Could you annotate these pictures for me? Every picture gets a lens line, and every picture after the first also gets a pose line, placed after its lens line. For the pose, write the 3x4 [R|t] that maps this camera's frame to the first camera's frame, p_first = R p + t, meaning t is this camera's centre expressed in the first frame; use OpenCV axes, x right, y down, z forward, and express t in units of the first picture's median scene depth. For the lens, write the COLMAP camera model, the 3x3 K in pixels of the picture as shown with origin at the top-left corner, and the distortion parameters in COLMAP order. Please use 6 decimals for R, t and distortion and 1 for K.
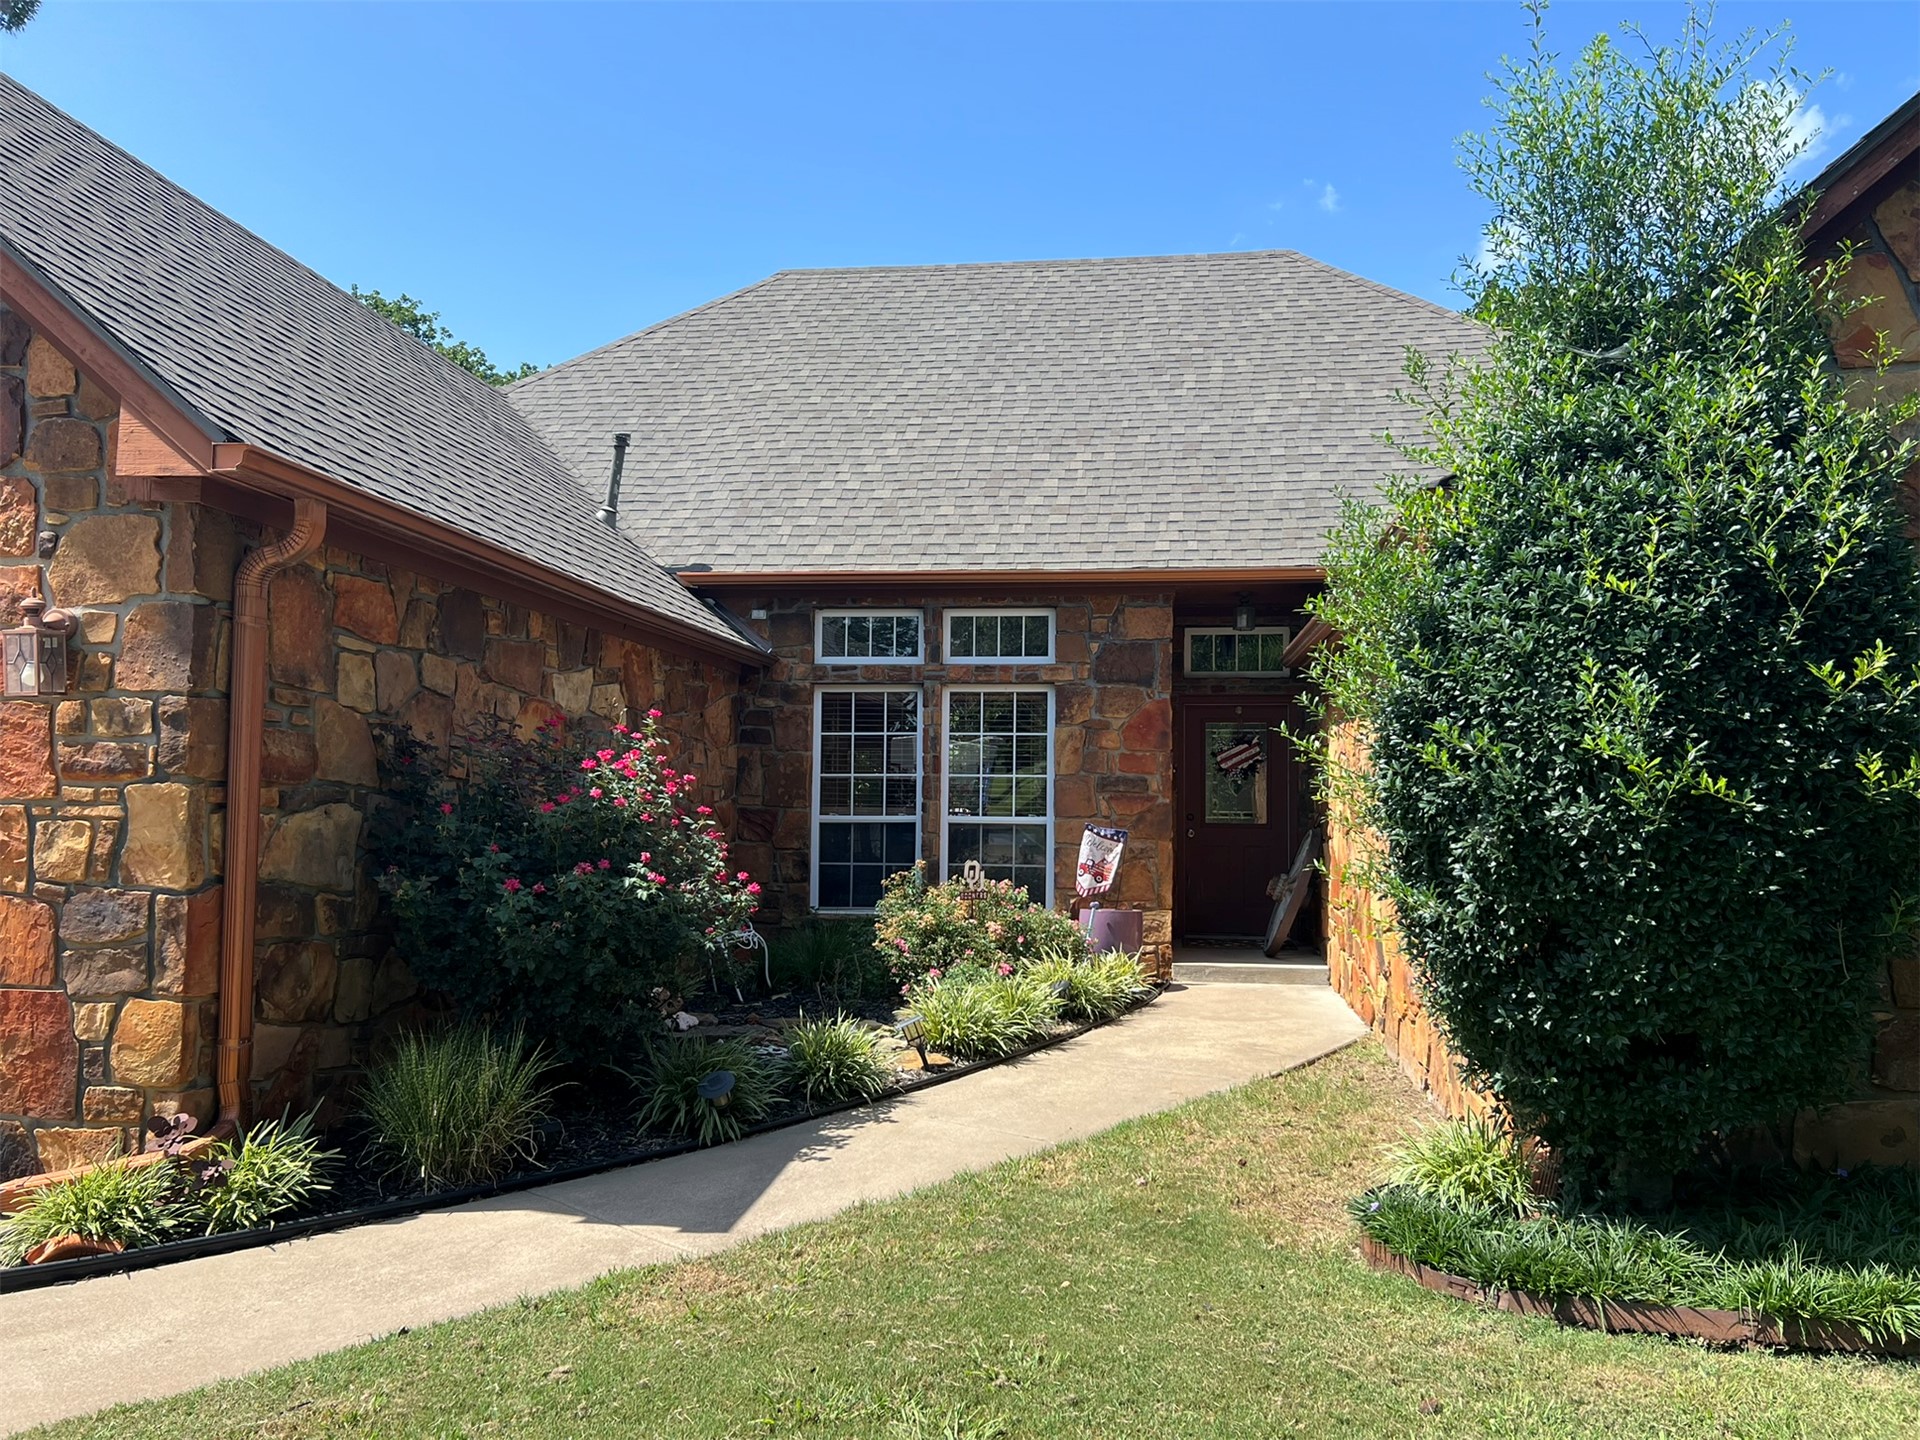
lens RADIAL K [[1482.6, 0, 977.8], [0, 1482.6, 731.6], [0, 0, 1]] dist [0.047154, -0.045972]
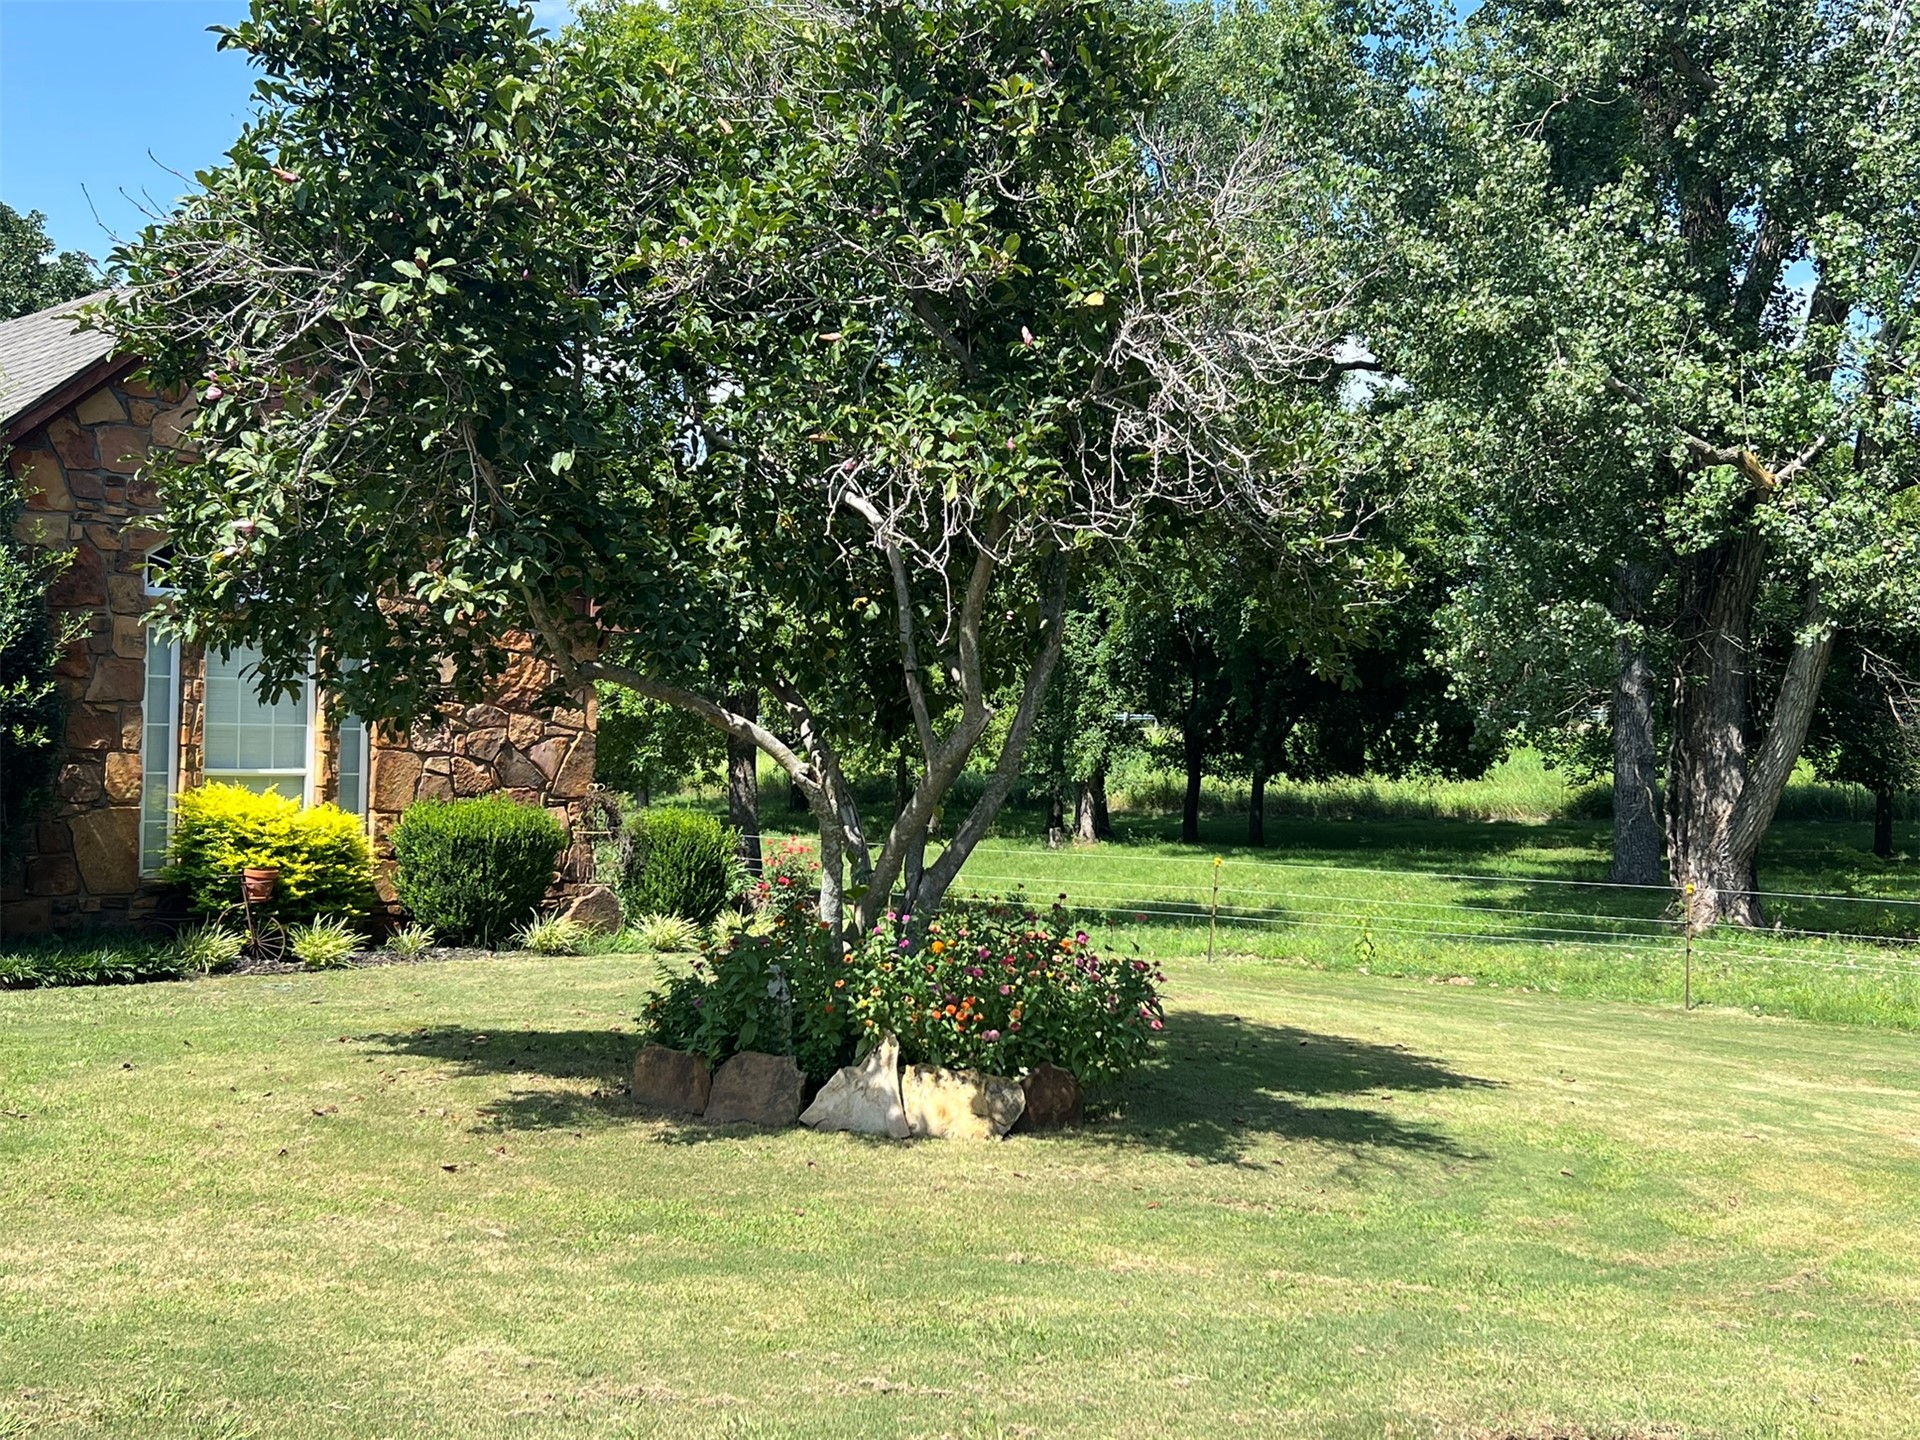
lens RADIAL K [[2081.2, 0, 950.3], [0, 2081.2, 741.6], [0, 0, 1]] dist [0.042003, 0.000000]
pose [[0.619474, 0.009207, 0.784963, -0.896425], [-0.053417, 0.998108, 0.030449, -0.117778], [-0.783197, -0.060792, 0.618794, -1.815125]]
